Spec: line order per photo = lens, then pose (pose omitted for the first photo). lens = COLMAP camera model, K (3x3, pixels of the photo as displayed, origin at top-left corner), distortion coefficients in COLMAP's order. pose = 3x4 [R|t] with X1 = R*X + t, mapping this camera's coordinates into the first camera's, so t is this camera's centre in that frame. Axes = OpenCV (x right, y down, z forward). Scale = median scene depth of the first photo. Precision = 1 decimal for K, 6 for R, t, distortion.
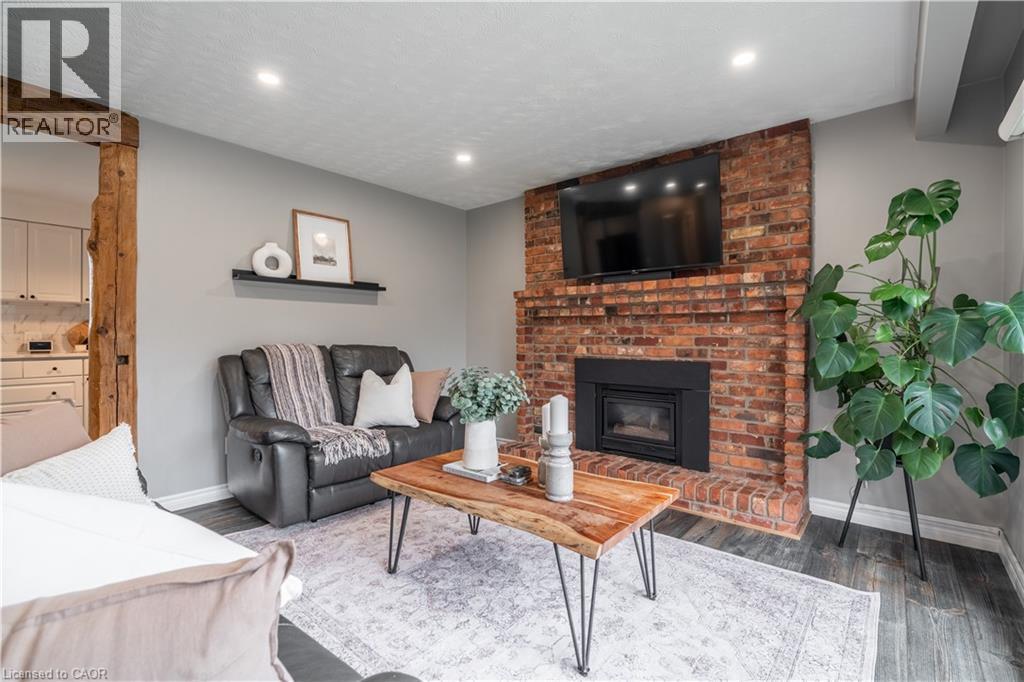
lens RADIAL K [[462.9, 0, 515.2], [0, 462.9, 338.9], [0, 0, 1]] dist [-0.003642, 0.000609]
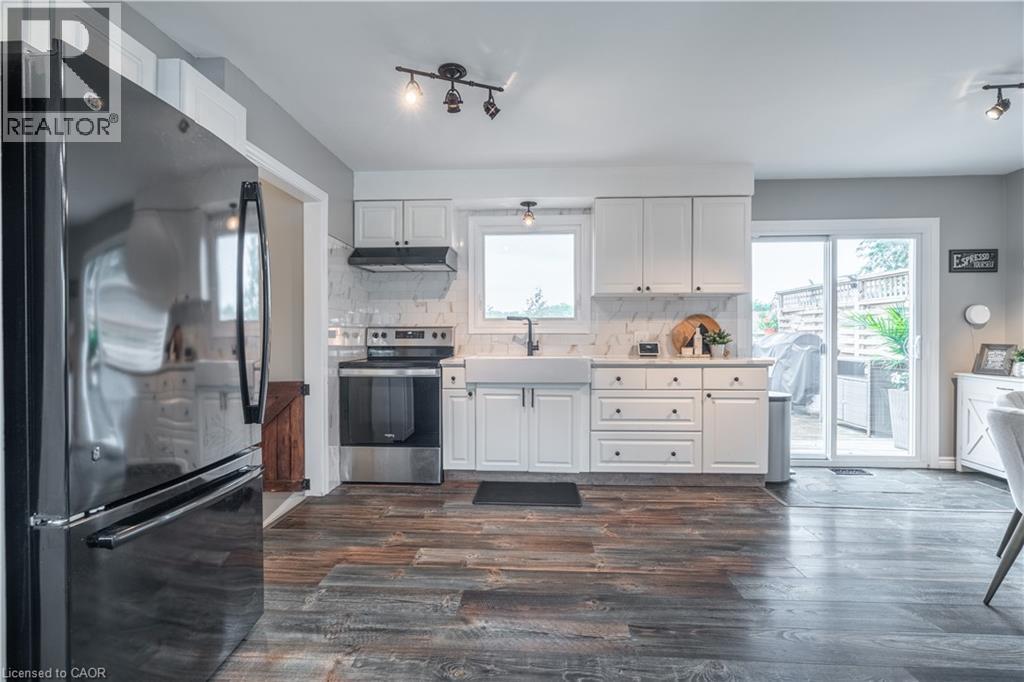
lens RADIAL K [[462.9, 0, 512.4], [0, 462.9, 337.6], [0, 0, 1]] dist [-0.003642, 0.000609]
pose [[0.594895, 0.001657, -0.803802, -0.756223], [-0.002837, 0.999996, -0.000037, -0.005649], [0.803798, 0.002302, 0.594897, 0.457707]]
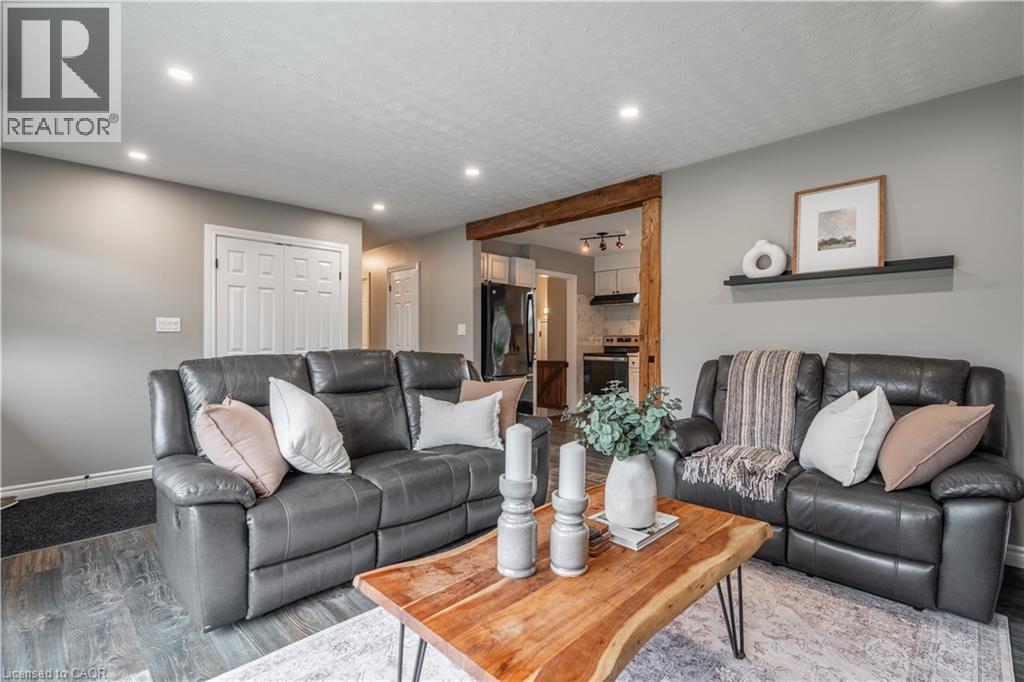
lens RADIAL K [[462.9, 0, 504.7], [0, 462.9, 343.5], [0, 0, 1]] dist [-0.003642, 0.000609]
pose [[-0.094434, 0.005089, -0.995518, 0.467216], [-0.009856, 0.999933, 0.006046, -0.003352], [0.995482, 0.010383, -0.094378, 0.611508]]
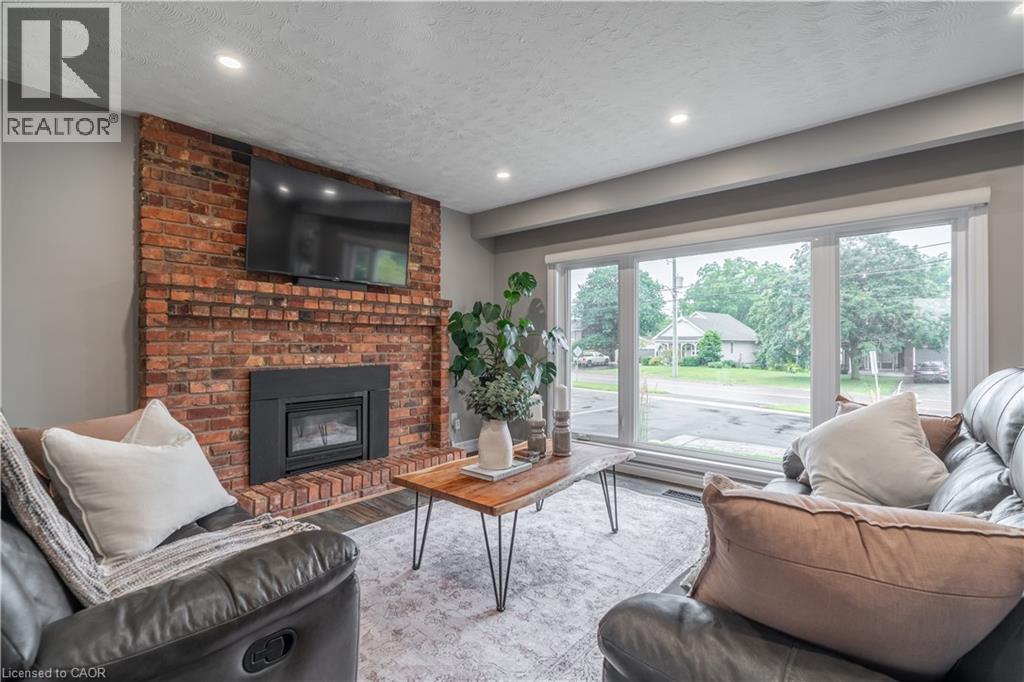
lens RADIAL K [[462.9, 0, 508.5], [0, 462.9, 341.8], [0, 0, 1]] dist [-0.003642, 0.000609]
pose [[0.023683, 0.003162, 0.999715, -0.799334], [0.005915, 0.999977, -0.003303, -0.005424], [-0.999702, 0.005992, 0.023664, 0.663252]]
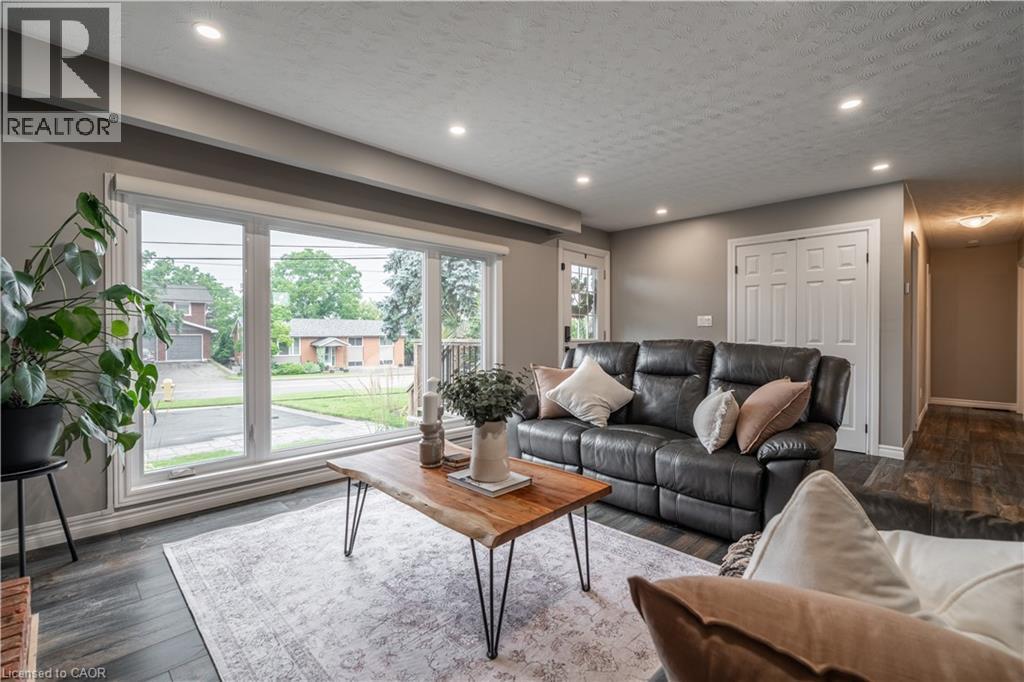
lens RADIAL K [[462.9, 0, 516.9], [0, 462.9, 334.9], [0, 0, 1]] dist [-0.003642, 0.000609]
pose [[-0.996553, -0.002448, 0.082921, -0.141635], [-0.001345, 0.999910, 0.013362, -0.009184], [-0.082946, 0.013205, -0.996467, 1.325577]]
